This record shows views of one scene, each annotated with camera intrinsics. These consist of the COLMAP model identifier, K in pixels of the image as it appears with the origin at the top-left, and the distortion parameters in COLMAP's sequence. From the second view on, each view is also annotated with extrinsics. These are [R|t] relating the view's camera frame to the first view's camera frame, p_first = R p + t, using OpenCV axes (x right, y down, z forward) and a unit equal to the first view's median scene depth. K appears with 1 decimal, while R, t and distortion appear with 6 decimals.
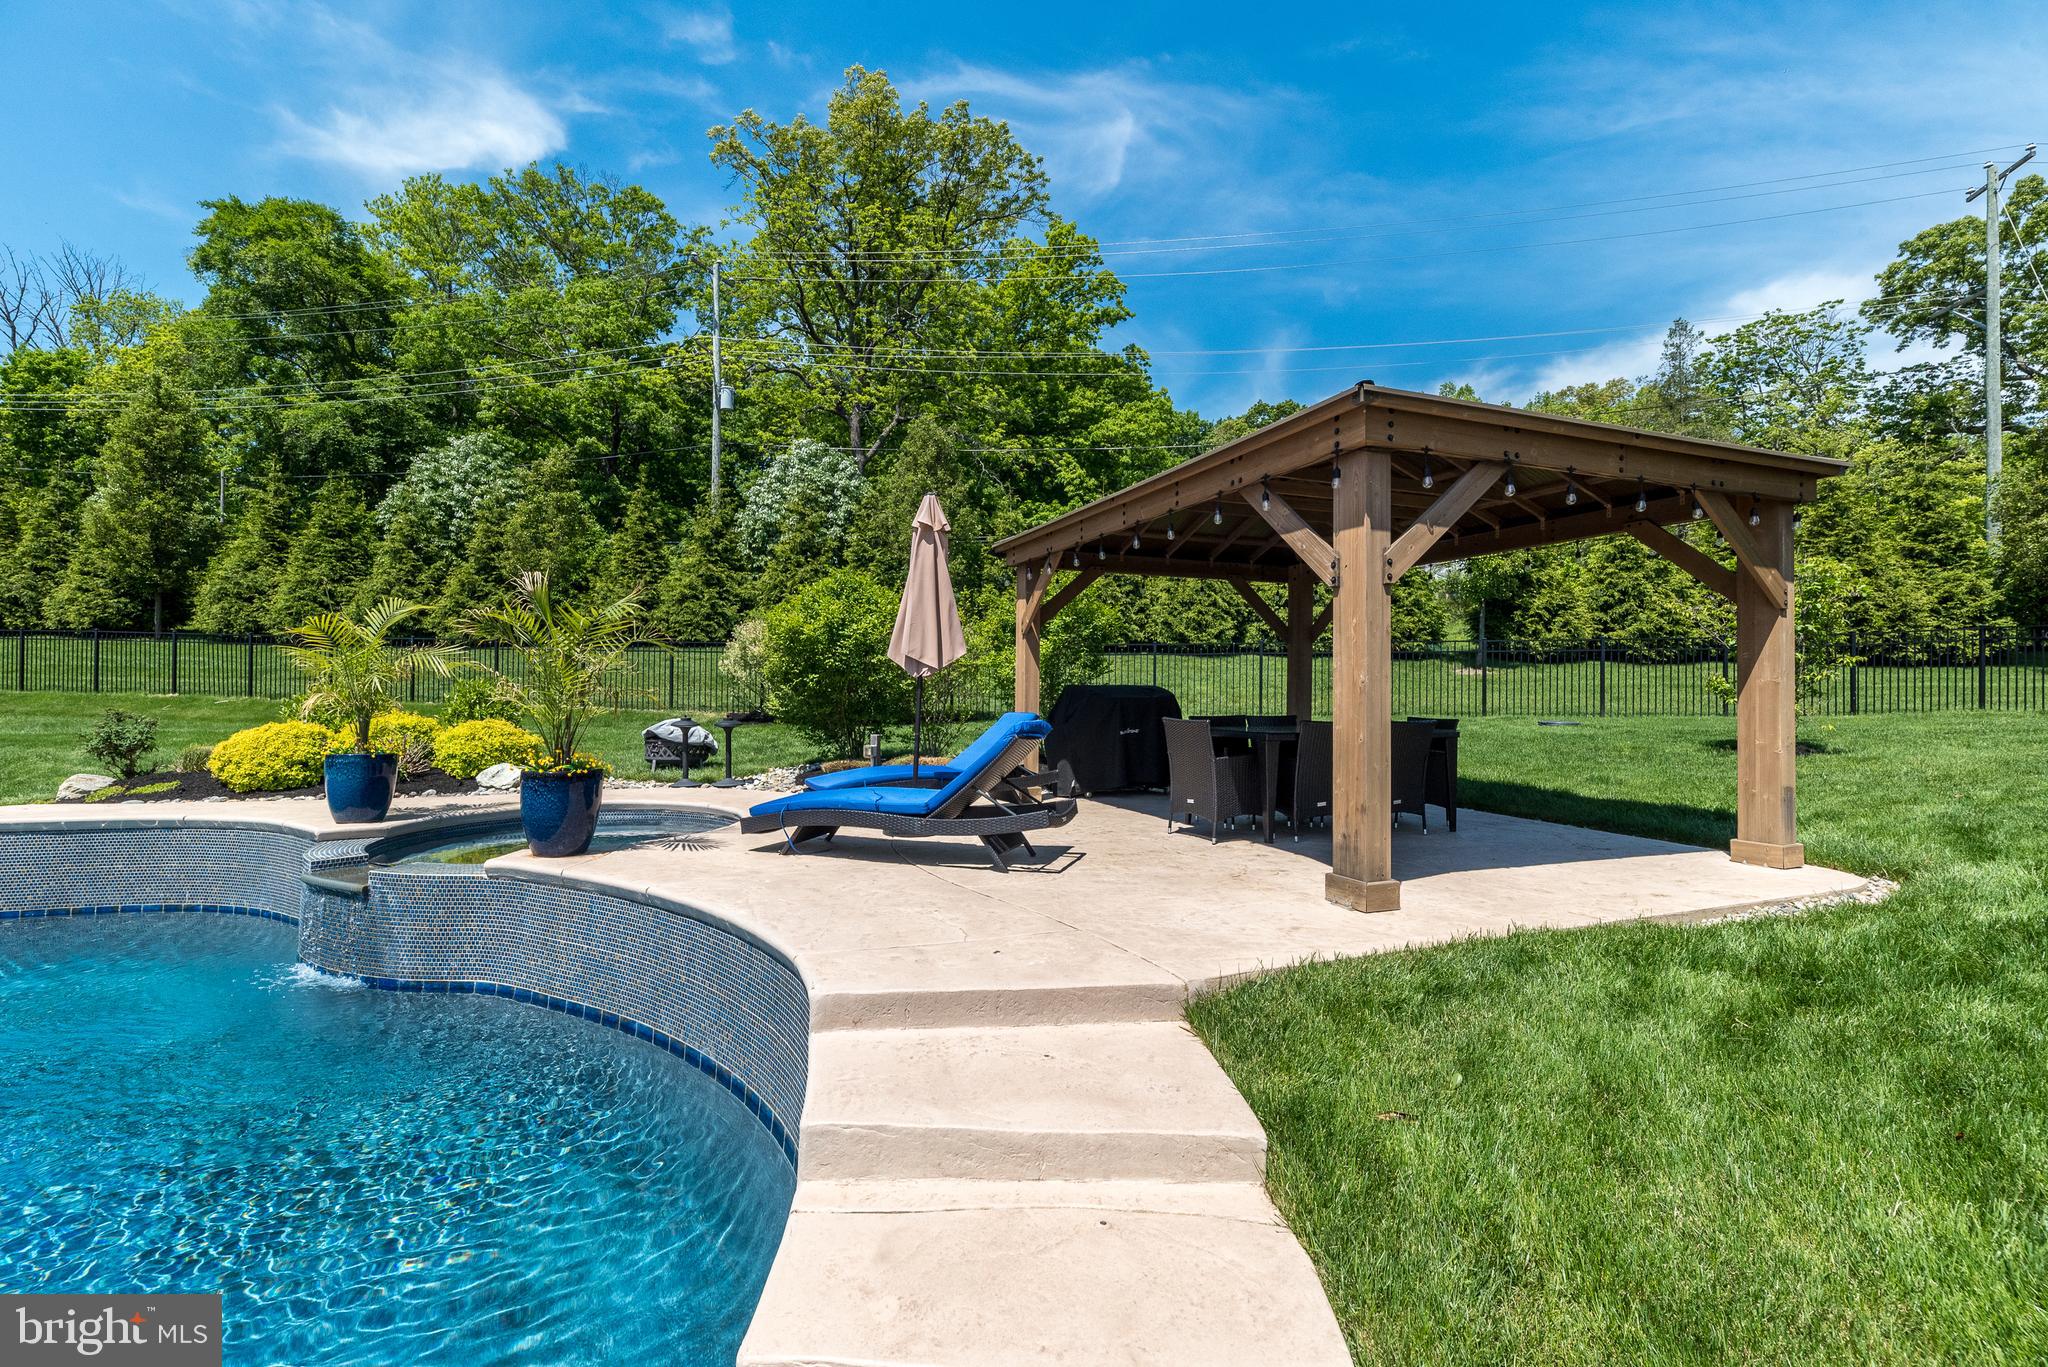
lens RADIAL K [[897.4, 0, 1007.5], [0, 897.4, 681.1], [0, 0, 1]] dist [0.010265, 0.000816]
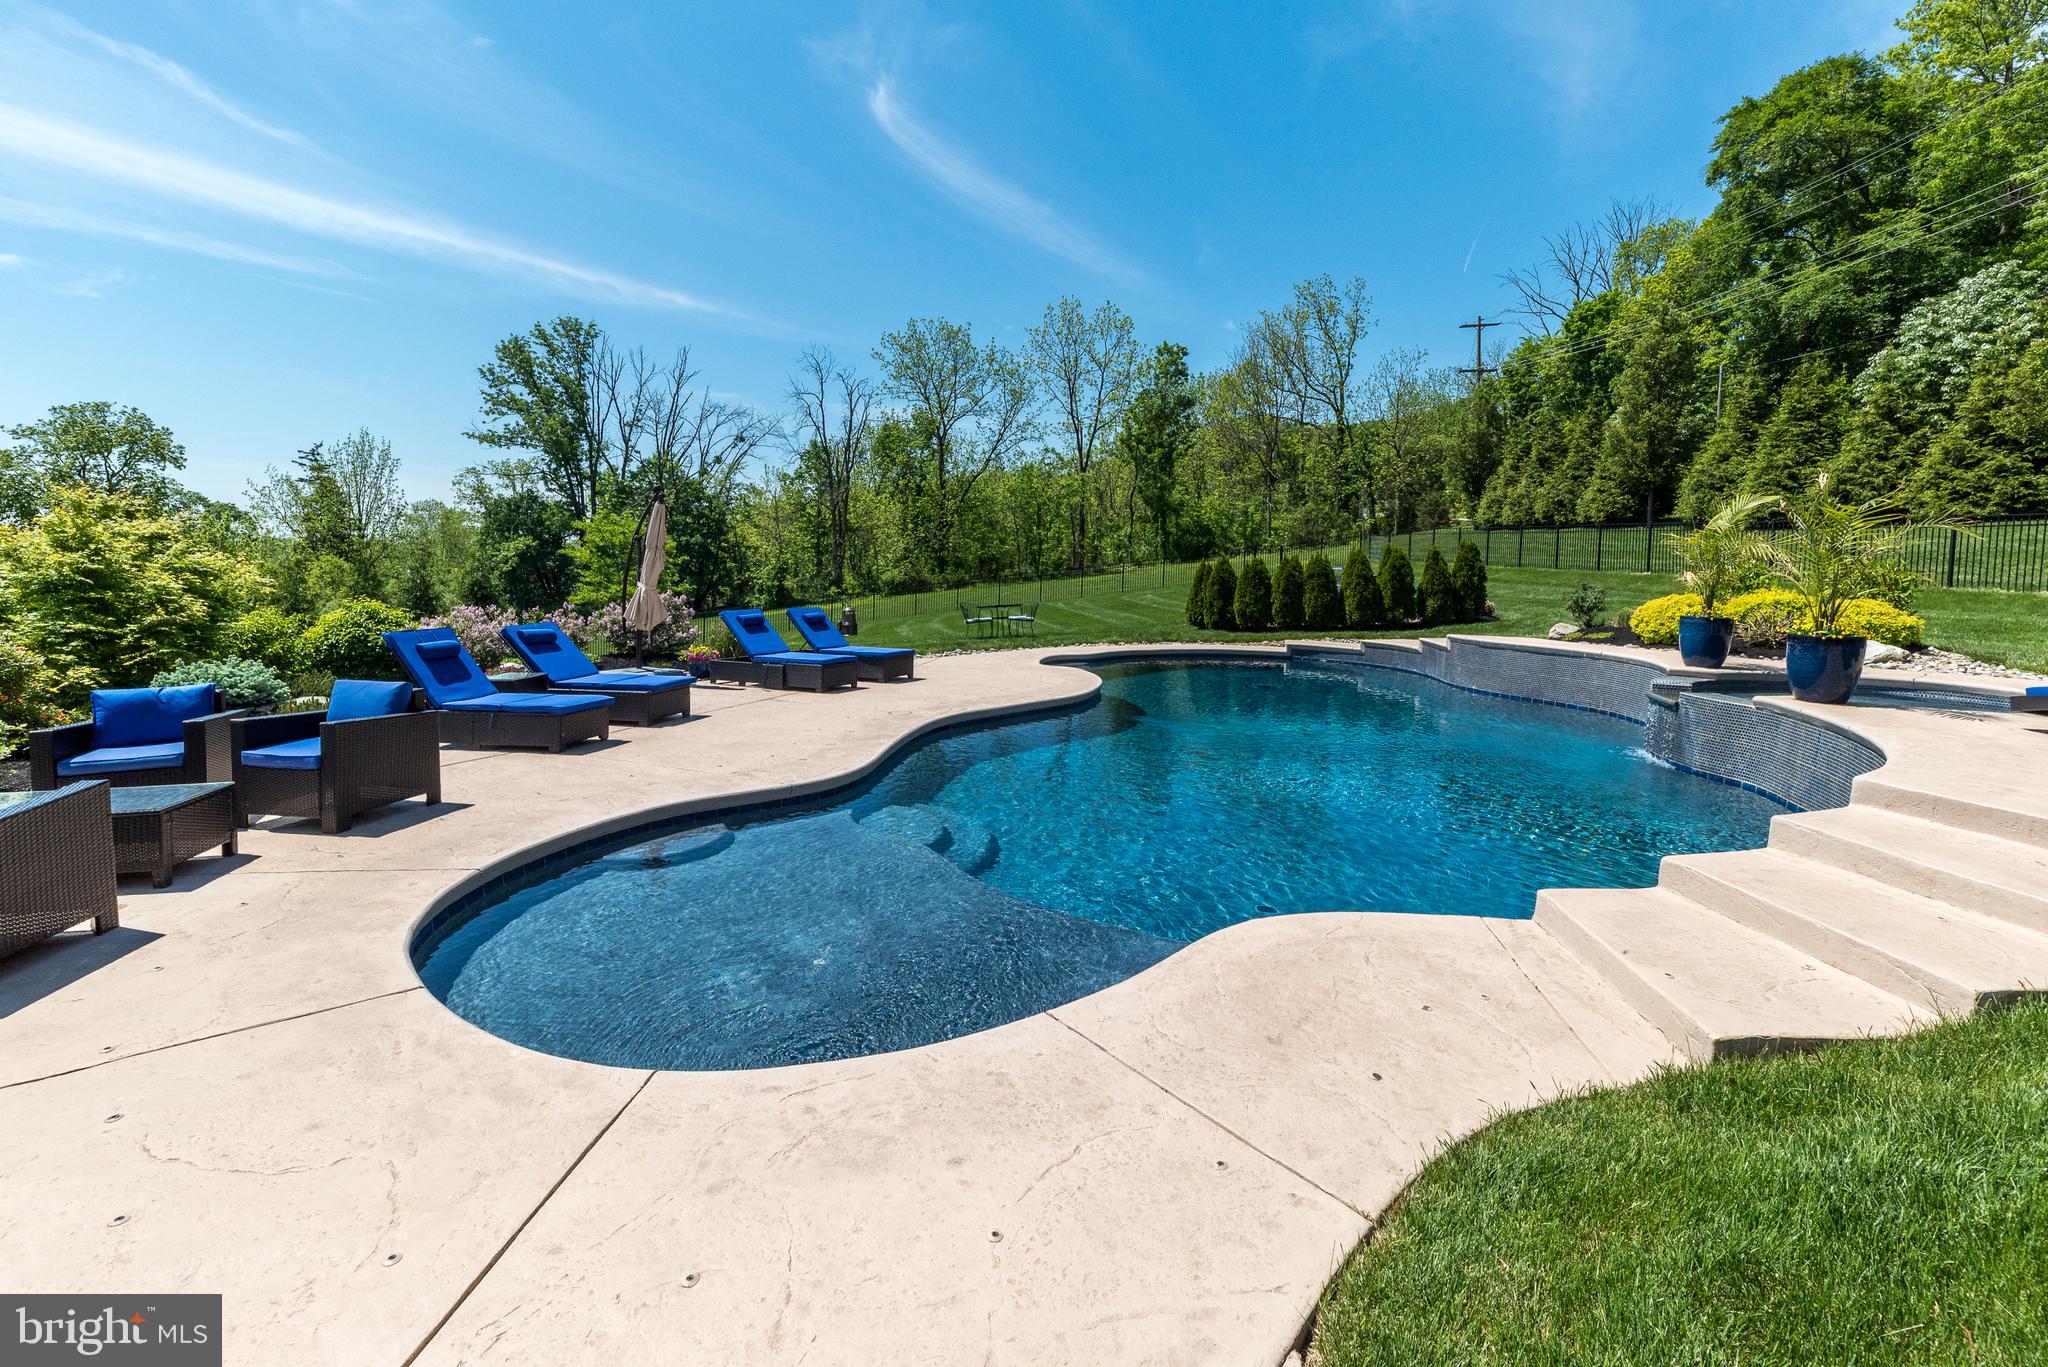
lens RADIAL K [[907.1, 0, 1019.9], [0, 907.1, 612.1], [0, 0, 1]] dist [0.009161, -0.000275]
pose [[0.193945, 0.055068, -0.979466, 0.101316], [-0.000039, 0.998424, 0.056126, -0.000993], [0.981012, -0.010847, 0.193641, -0.065670]]
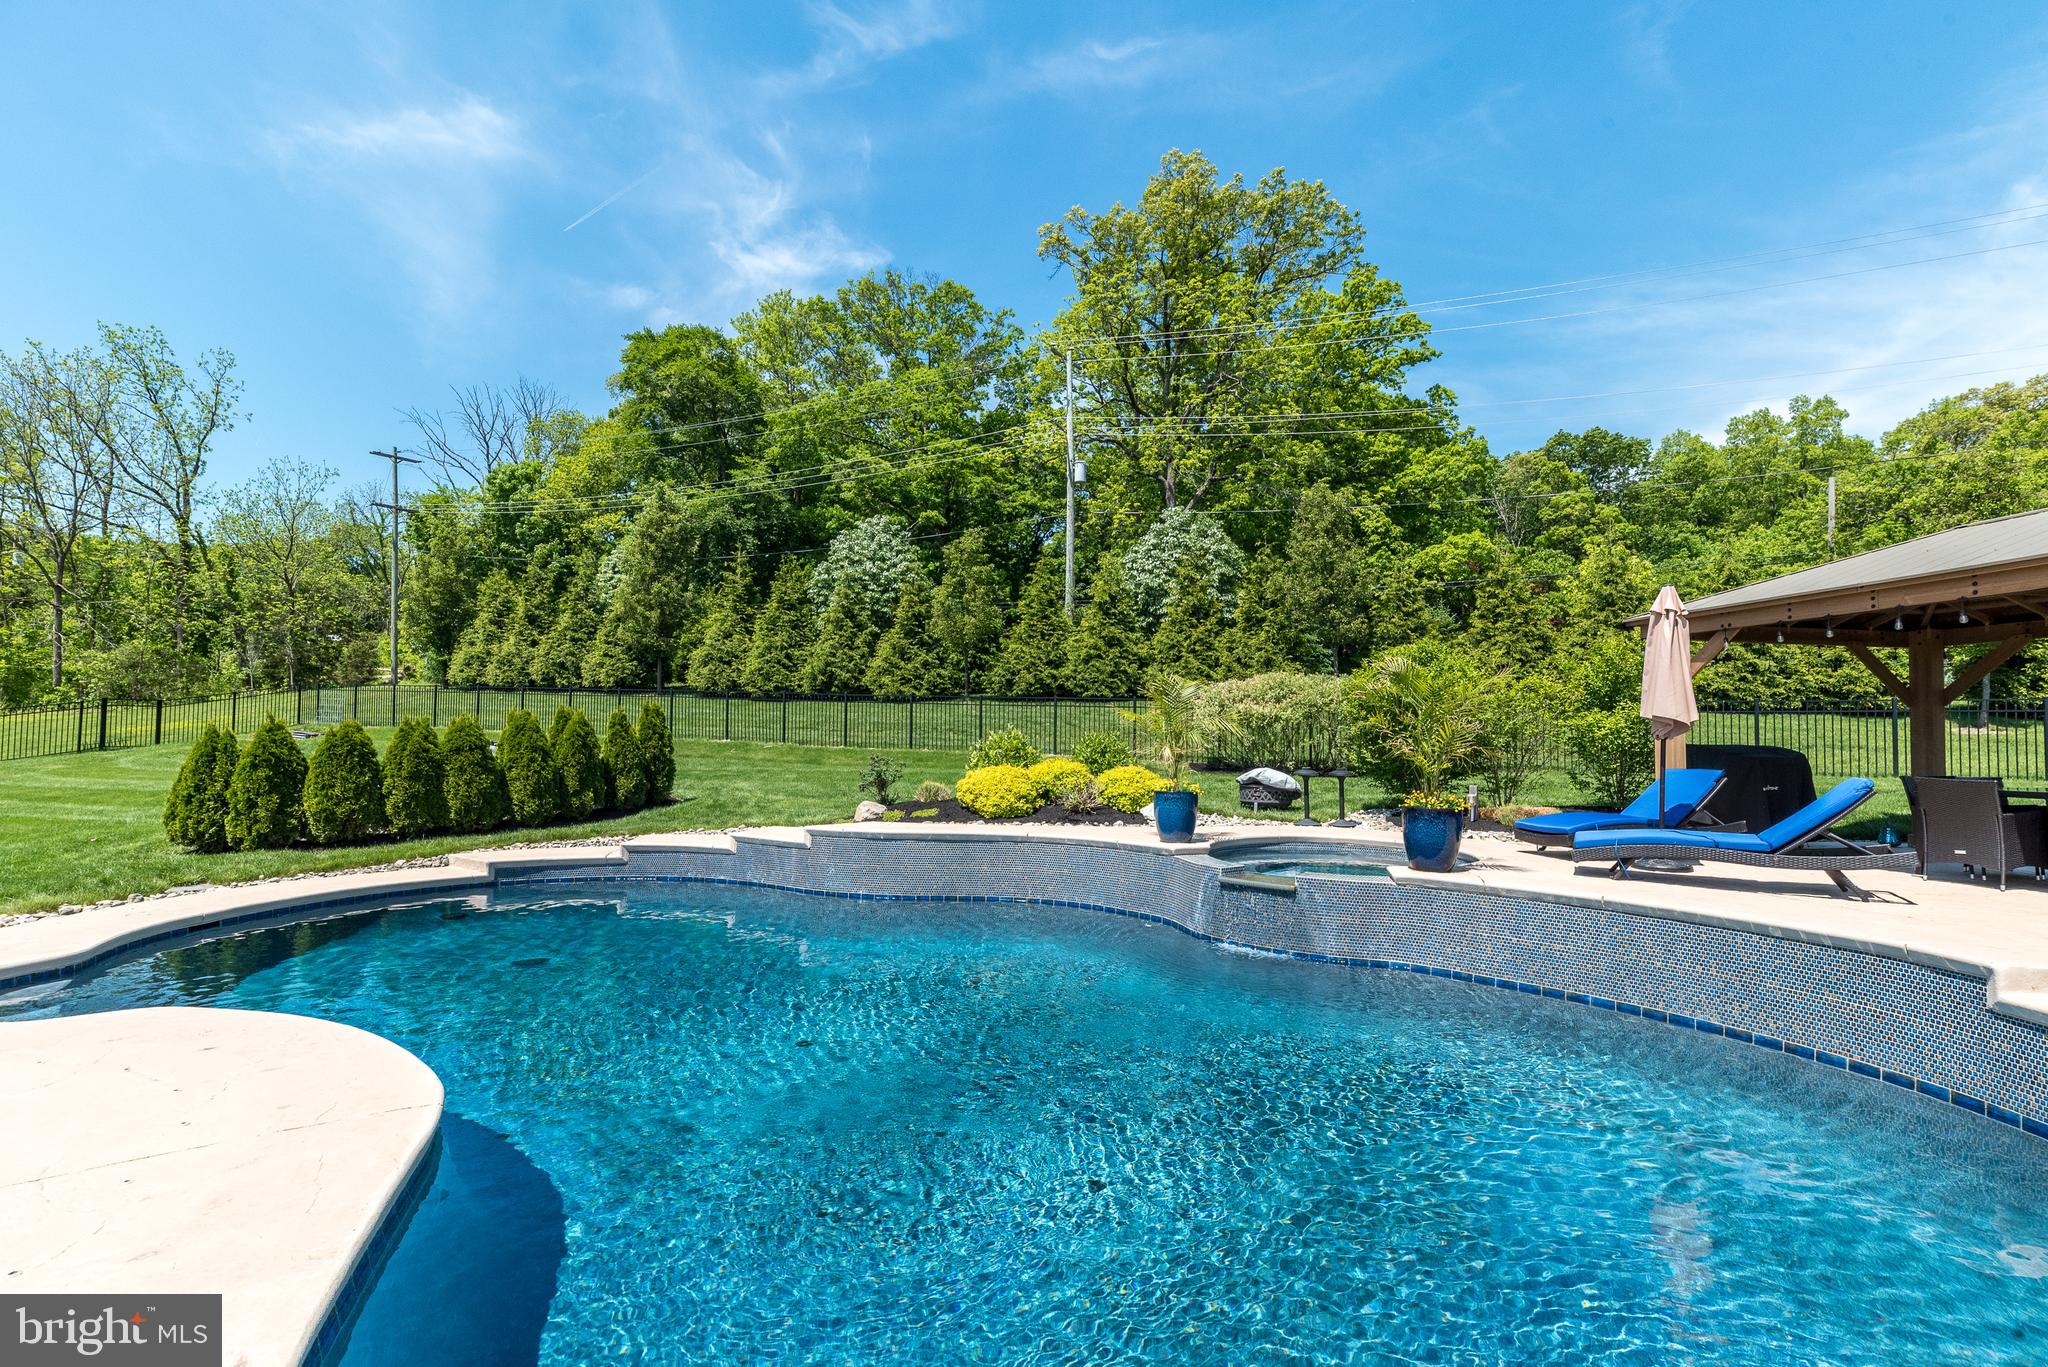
lens RADIAL K [[900.9, 0, 1034.6], [0, 900.9, 701.9], [0, 0, 1]] dist [0.008496, 0.000230]
pose [[0.972700, 0.001063, -0.232066, -0.145743], [-0.008531, 0.999477, -0.031180, -0.002162], [0.231911, 0.032308, 0.972200, -0.085293]]
